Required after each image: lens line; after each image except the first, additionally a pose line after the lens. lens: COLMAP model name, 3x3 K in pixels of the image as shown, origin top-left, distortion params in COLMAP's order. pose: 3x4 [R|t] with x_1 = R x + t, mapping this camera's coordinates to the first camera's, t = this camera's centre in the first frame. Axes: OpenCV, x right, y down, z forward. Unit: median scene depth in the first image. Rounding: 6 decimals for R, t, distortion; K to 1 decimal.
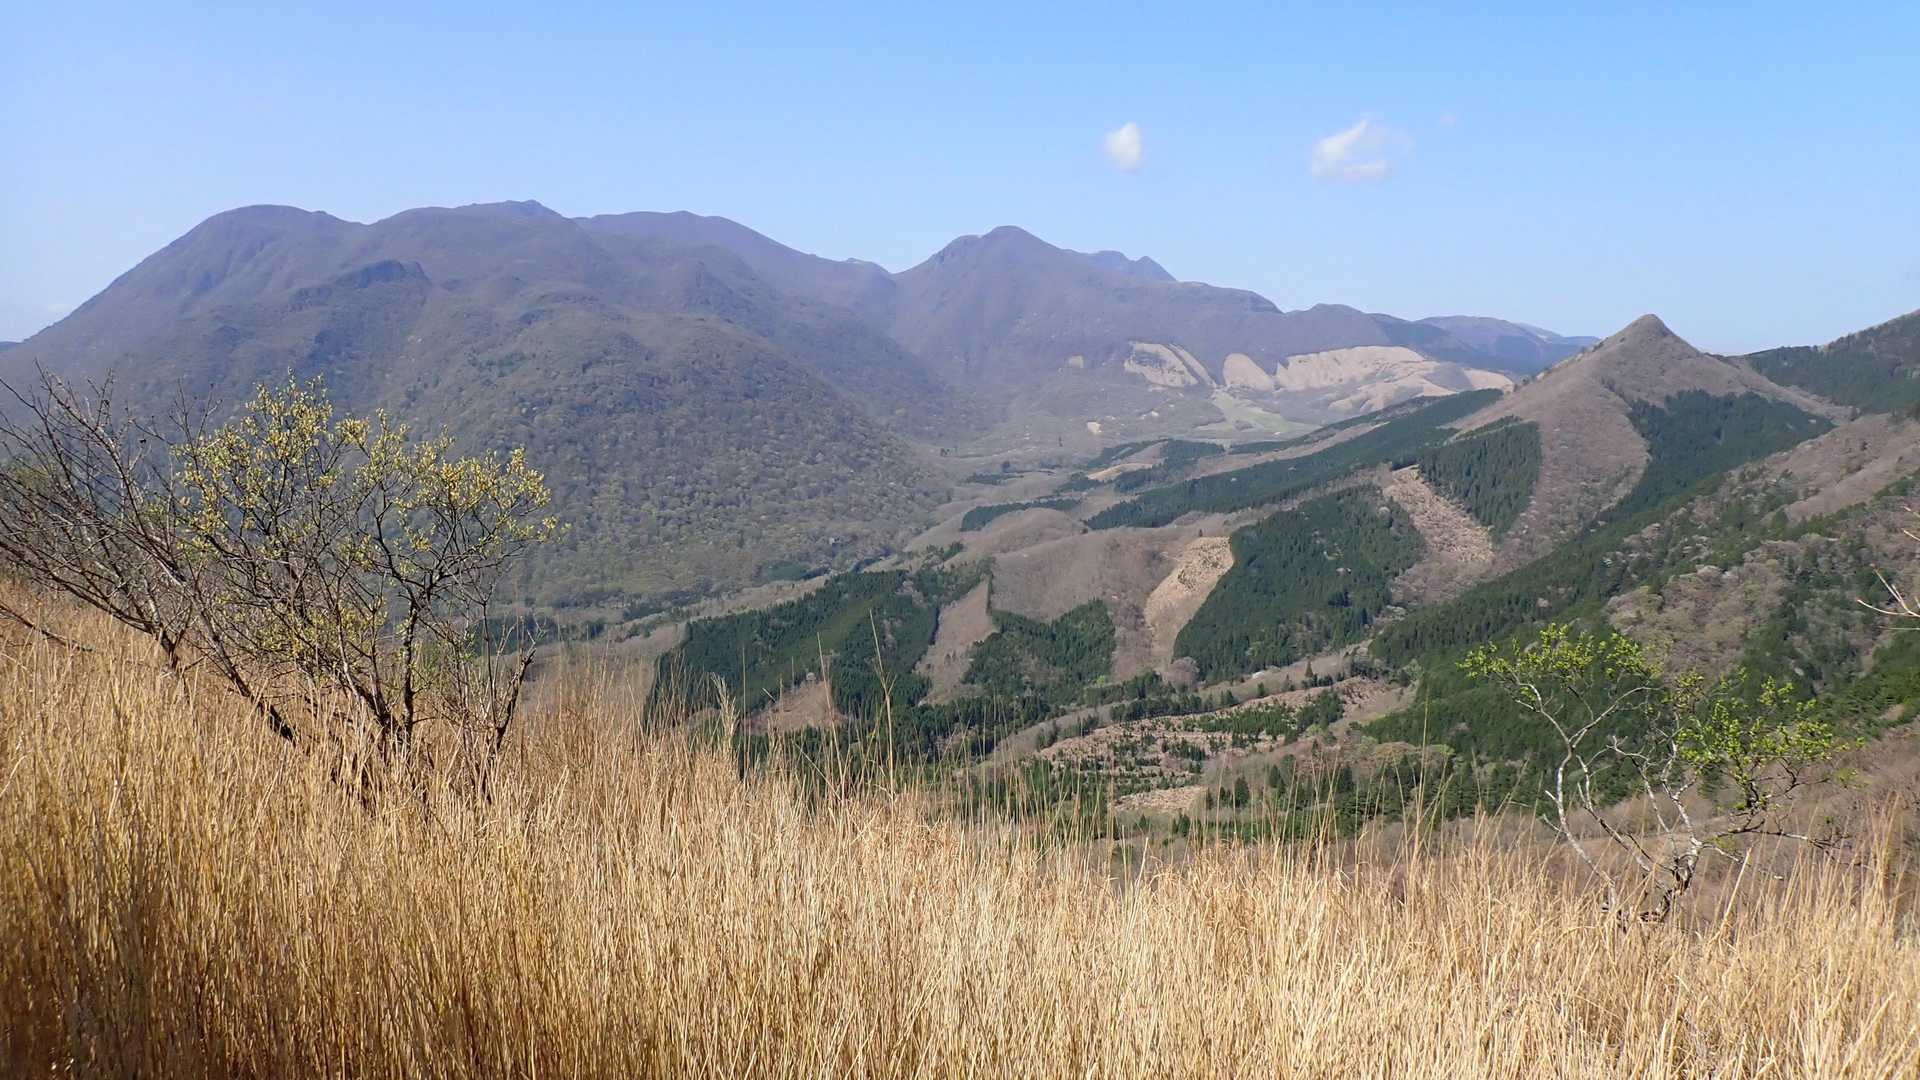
lens RADIAL K [[1817.1, 0, 960.0], [0, 1817.1, 540.0], [0, 0, 1]] dist [0.014999, 0.002138]
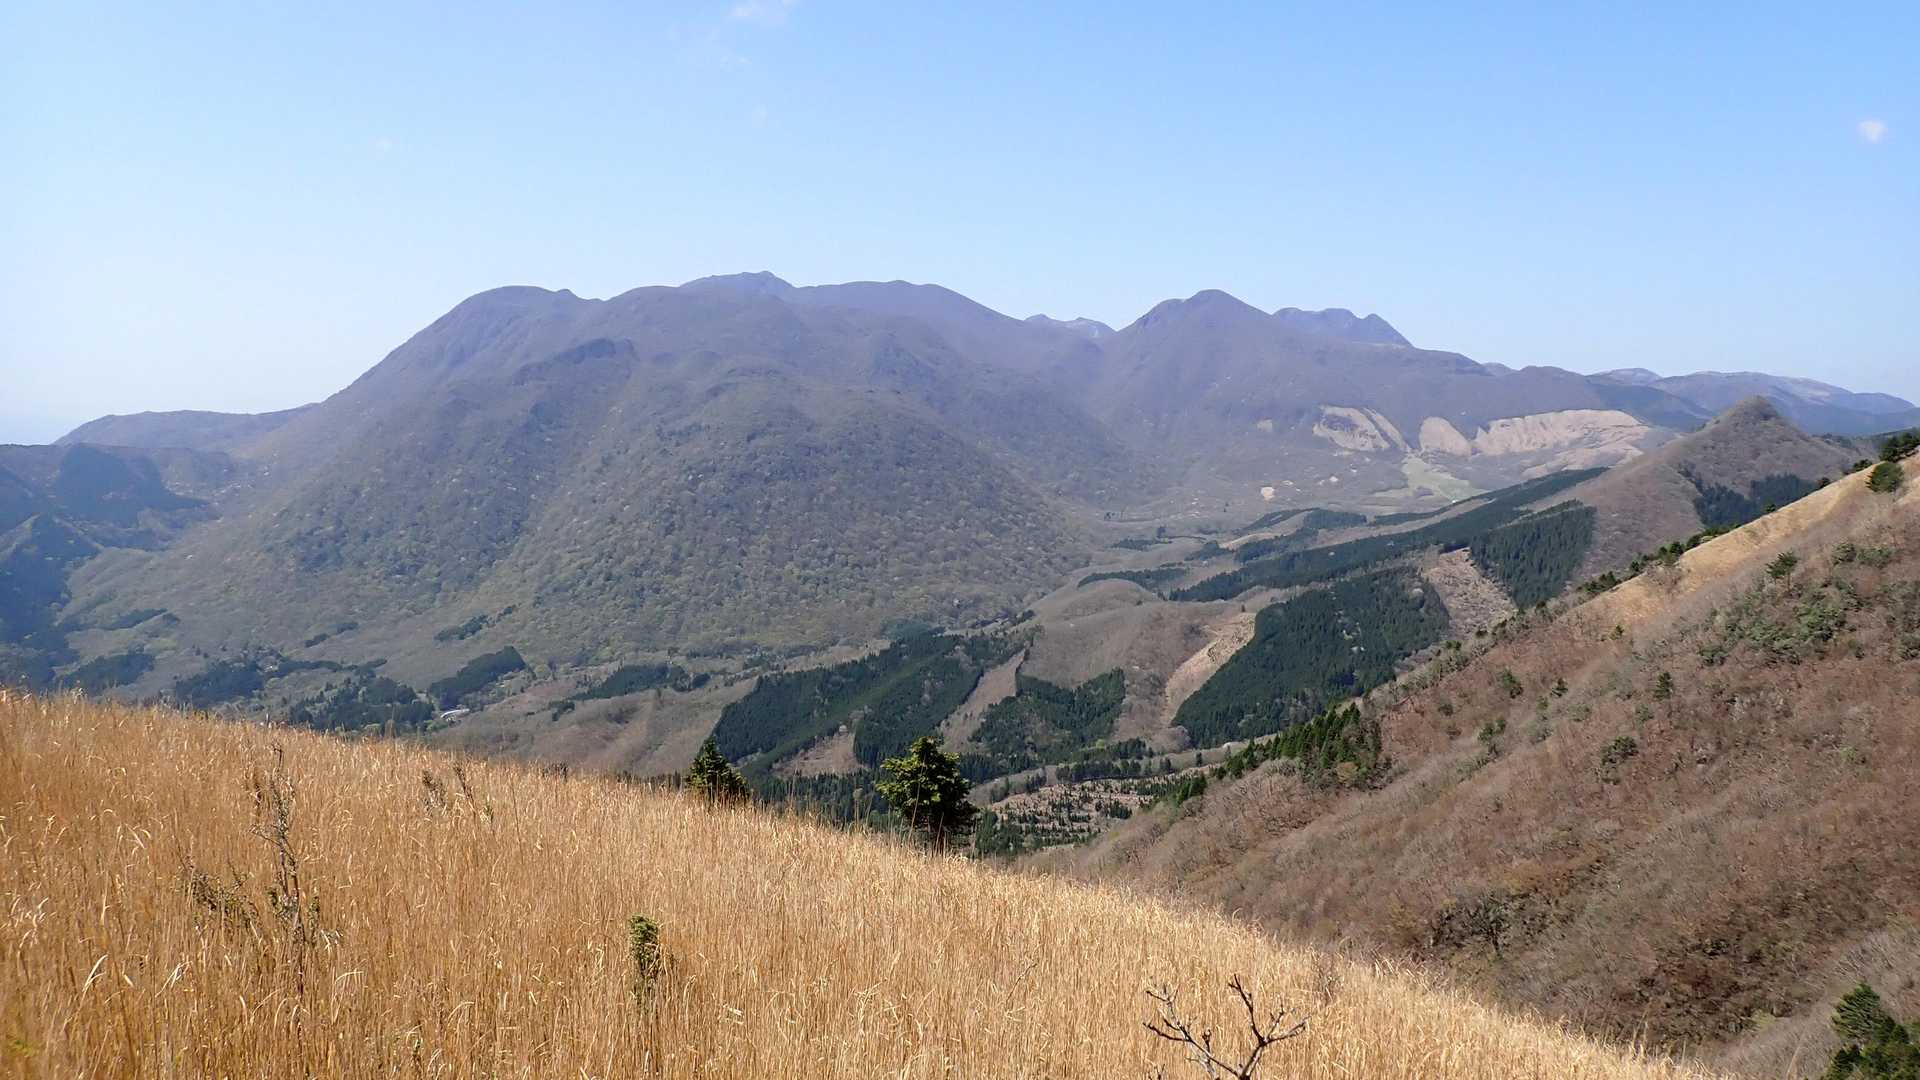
lens RADIAL K [[1992.4, 0, 960.0], [0, 1992.4, 540.0], [0, 0, 1]] dist [0.113118, -0.349684]
pose [[0.968479, 0.019850, -0.248304, 0.225389], [-0.023566, 0.999650, -0.012001, -0.022370], [0.247979, 0.017474, 0.968608, -0.143785]]
